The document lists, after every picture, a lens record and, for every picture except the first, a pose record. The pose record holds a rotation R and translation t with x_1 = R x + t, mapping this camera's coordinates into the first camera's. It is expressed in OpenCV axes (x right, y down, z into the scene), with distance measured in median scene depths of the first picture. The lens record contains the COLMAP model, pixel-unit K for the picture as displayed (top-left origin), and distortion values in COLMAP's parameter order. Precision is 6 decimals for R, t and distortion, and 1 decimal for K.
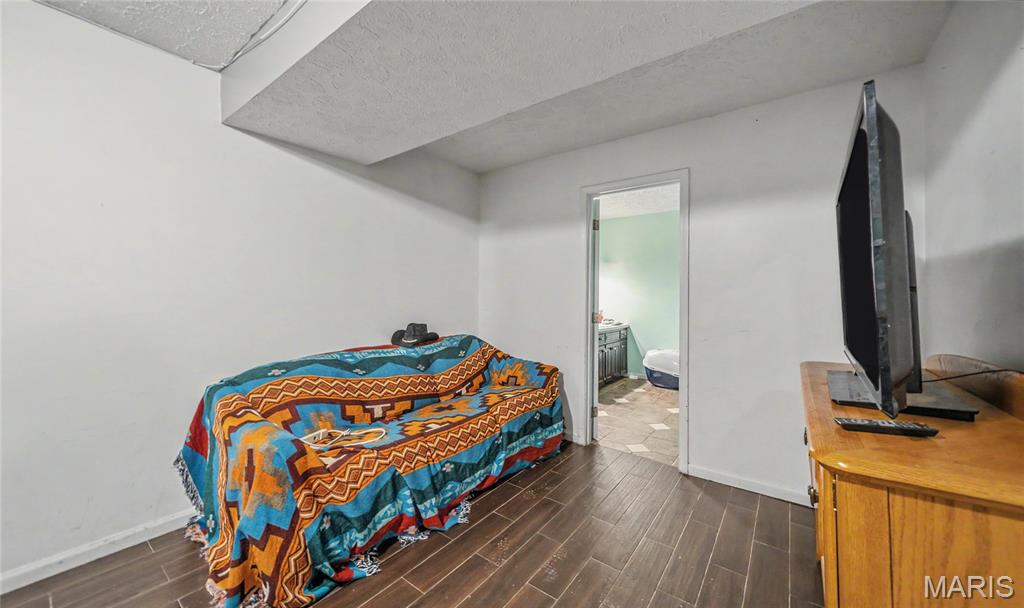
lens RADIAL K [[362.2, 0, 511.4], [0, 362.2, 300.9], [0, 0, 1]] dist [0.000938, 0.000087]
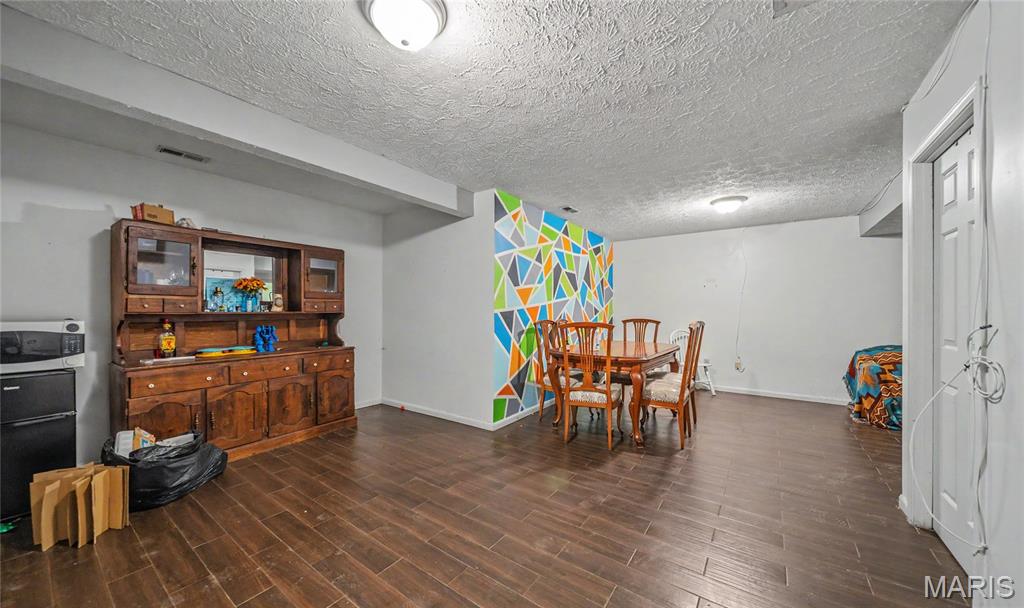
lens RADIAL K [[362.2, 0, 508.8], [0, 362.2, 312.3], [0, 0, 1]] dist [0.000938, 0.000087]
pose [[0.027408, 0.005122, -0.999611, 1.532983], [0.002345, 0.999984, 0.005188, -0.034004], [0.999622, -0.002486, 0.027396, -1.395446]]
